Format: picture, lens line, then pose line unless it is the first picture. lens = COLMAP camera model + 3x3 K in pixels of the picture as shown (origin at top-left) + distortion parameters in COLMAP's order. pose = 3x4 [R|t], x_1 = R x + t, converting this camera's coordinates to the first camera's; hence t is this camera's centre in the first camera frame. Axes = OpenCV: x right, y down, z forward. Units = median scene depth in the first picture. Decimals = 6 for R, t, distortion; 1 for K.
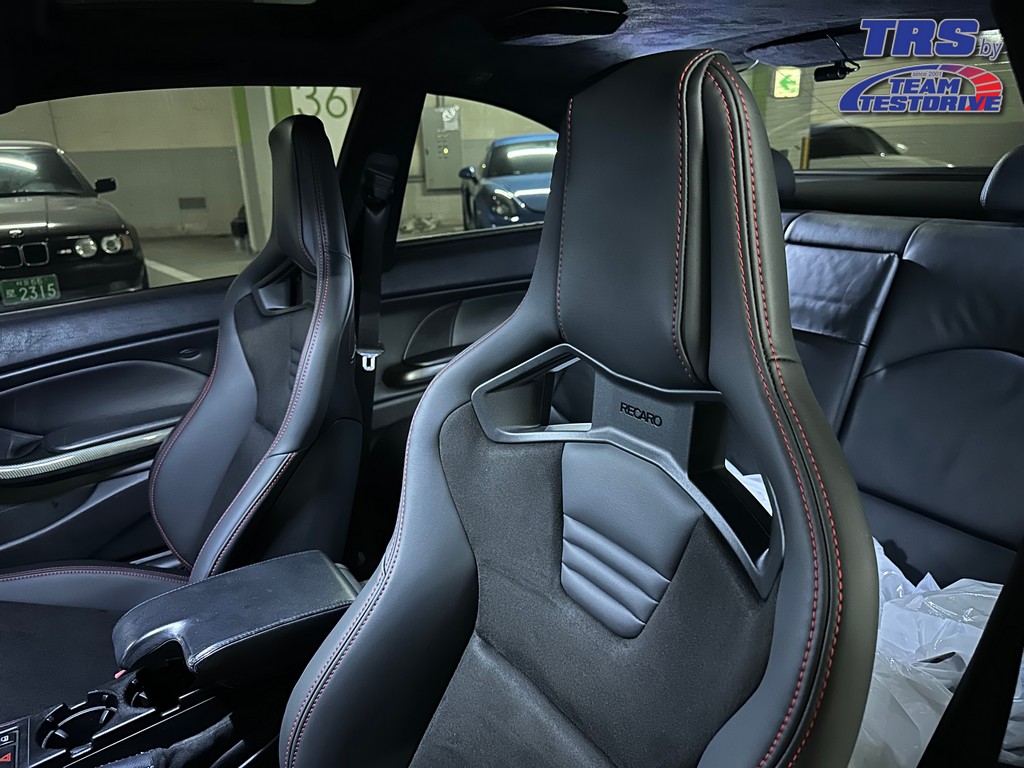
lens RADIAL K [[731.2, 0, 524.9], [0, 731.2, 386.4], [0, 0, 1]] dist [0.044999, -0.052915]
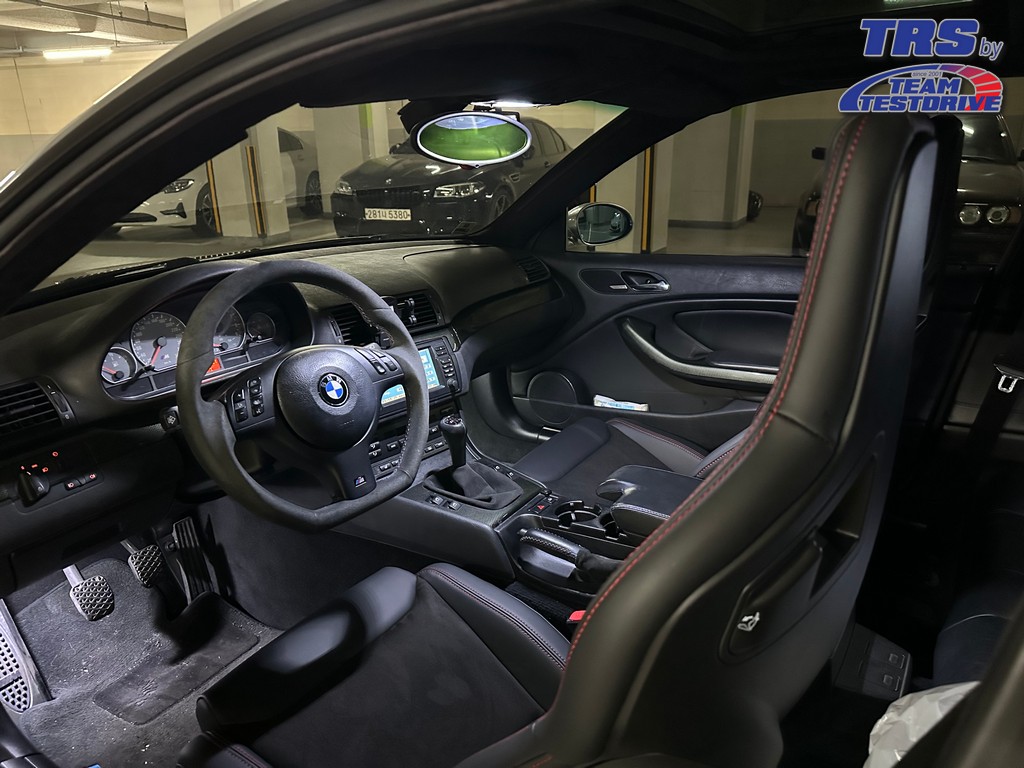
lens RADIAL K [[731.2, 0, 492.0], [0, 731.2, 379.6], [0, 0, 1]] dist [0.044999, -0.052915]
pose [[0.392459, 0.320612, -0.862081, 0.364078], [-0.283485, 0.933815, 0.218235, -0.063775], [0.874993, 0.158739, 0.457372, 0.052136]]
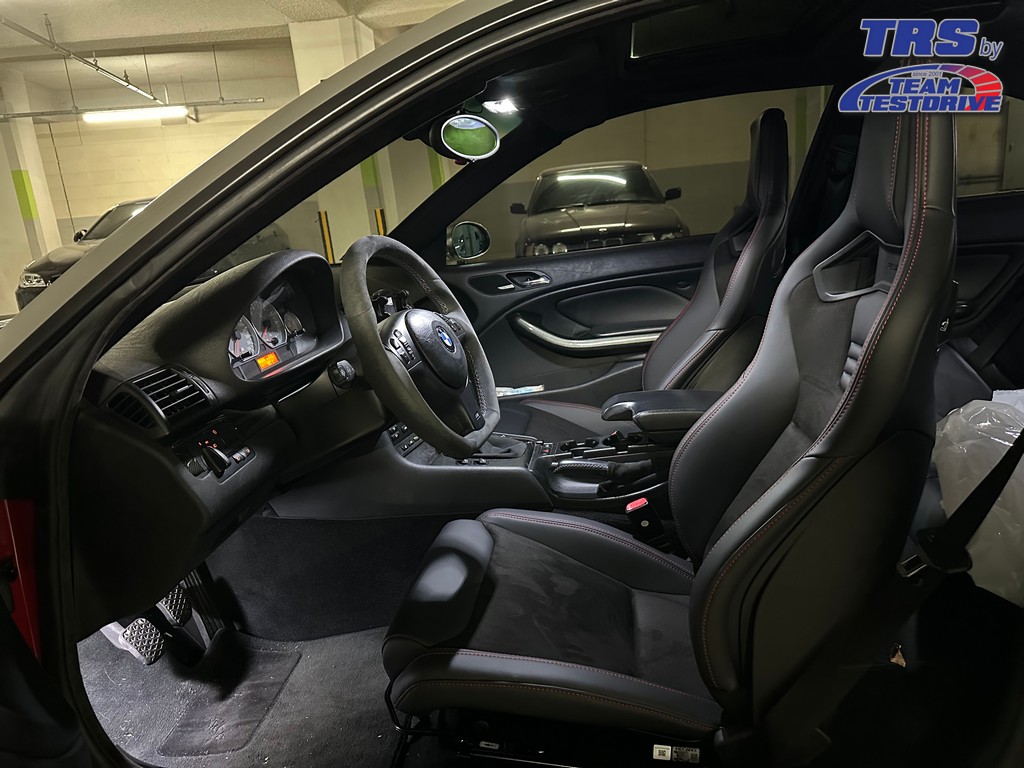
lens RADIAL K [[731.2, 0, 506.9], [0, 731.2, 382.7], [0, 0, 1]] dist [0.044999, -0.052915]
pose [[0.746943, 0.137407, -0.650535, 0.278711], [-0.150863, 0.987919, 0.035449, 0.161620], [0.647546, 0.071663, 0.758649, -0.339659]]
